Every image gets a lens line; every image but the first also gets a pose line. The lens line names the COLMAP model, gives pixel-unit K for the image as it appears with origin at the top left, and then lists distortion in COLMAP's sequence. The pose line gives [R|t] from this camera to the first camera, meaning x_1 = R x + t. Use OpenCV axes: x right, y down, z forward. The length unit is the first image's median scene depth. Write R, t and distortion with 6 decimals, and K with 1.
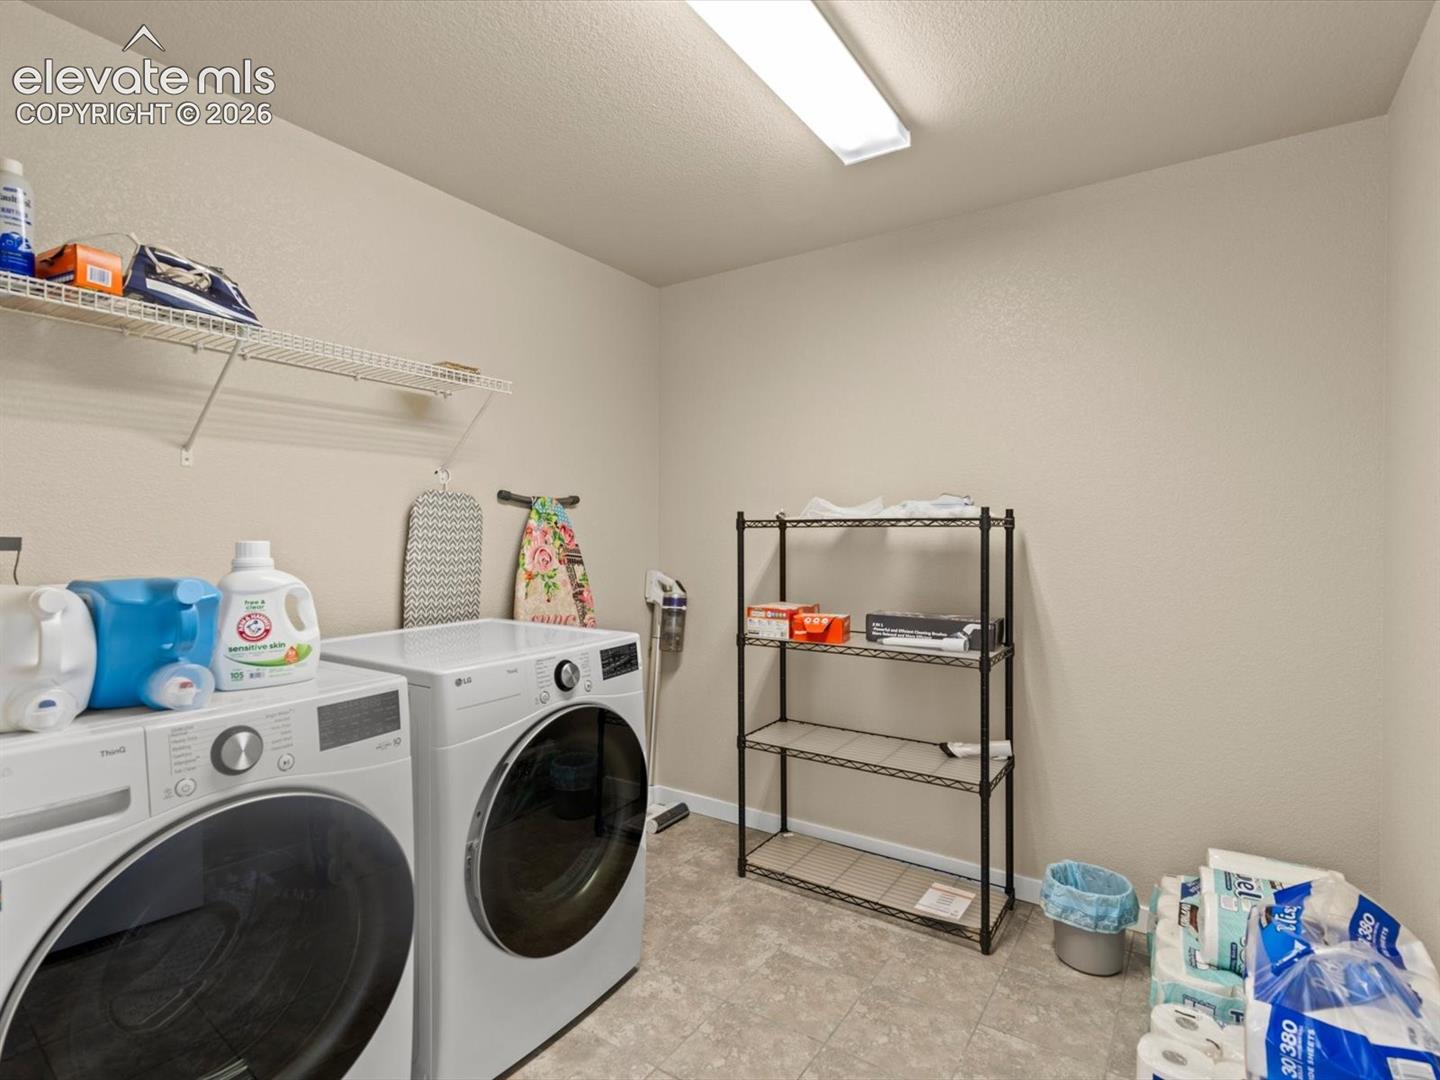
lens RADIAL K [[732.0, 0, 714.9], [0, 732.0, 536.5], [0, 0, 1]] dist [-0.002252, -0.000250]
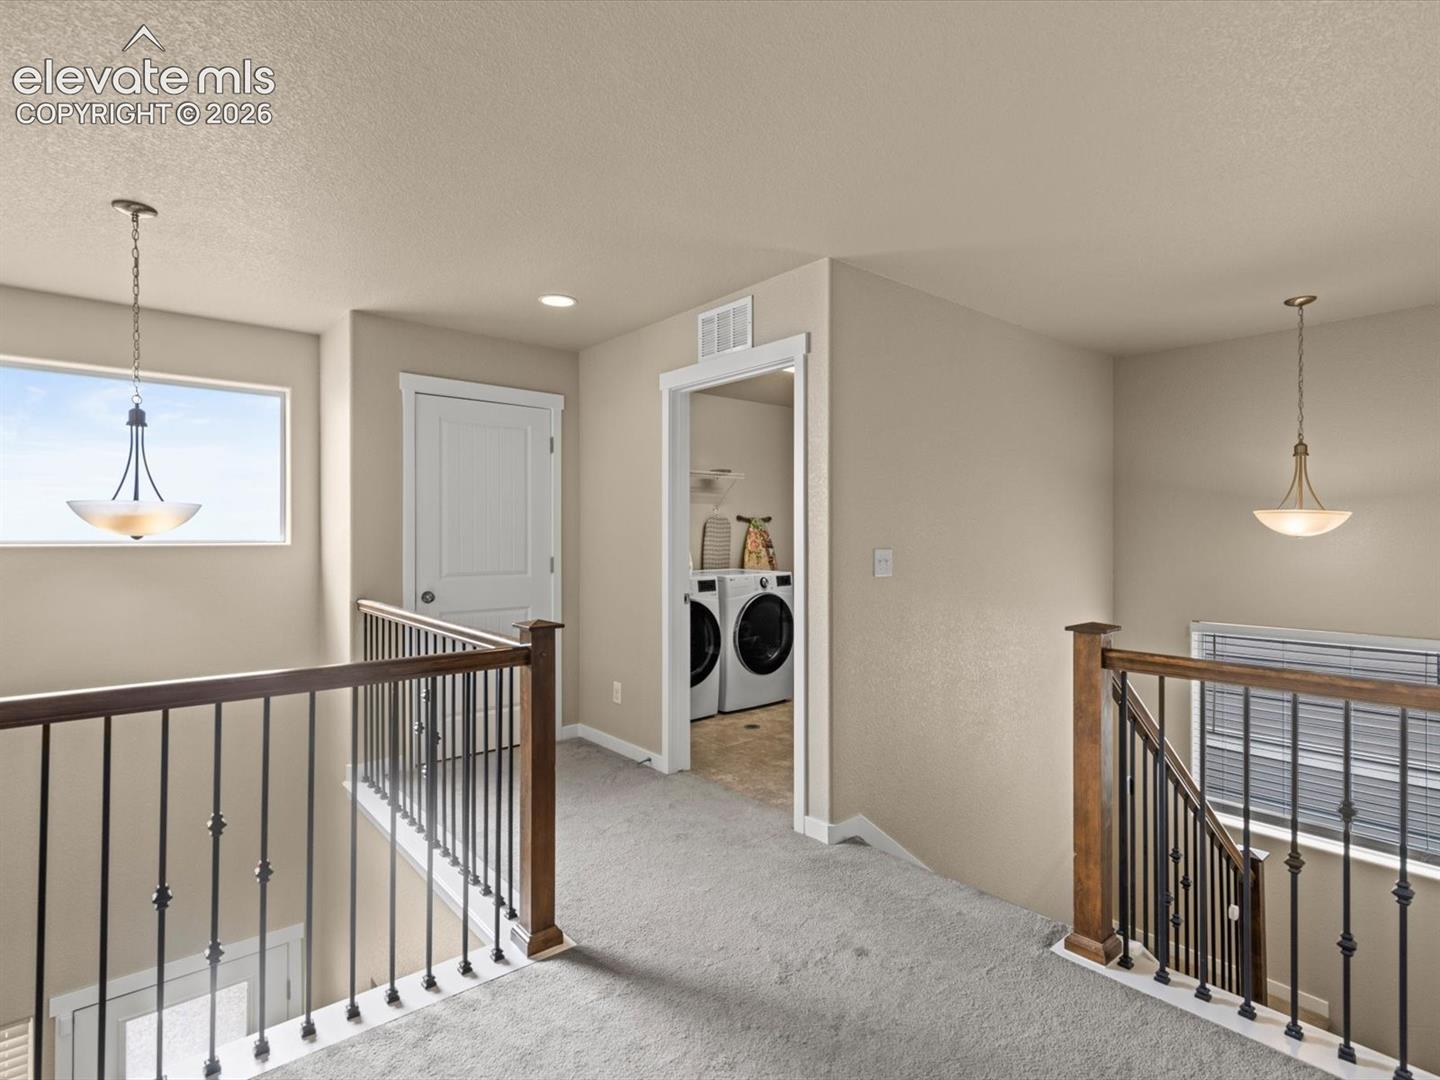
lens RADIAL K [[732.0, 0, 717.3], [0, 732.0, 534.0], [0, 0, 1]] dist [-0.002252, -0.000250]
pose [[0.962088, -0.001367, -0.272736, 0.310524], [-0.000137, 0.999985, -0.005499, 0.009448], [0.272740, 0.005328, 0.962073, -1.394835]]
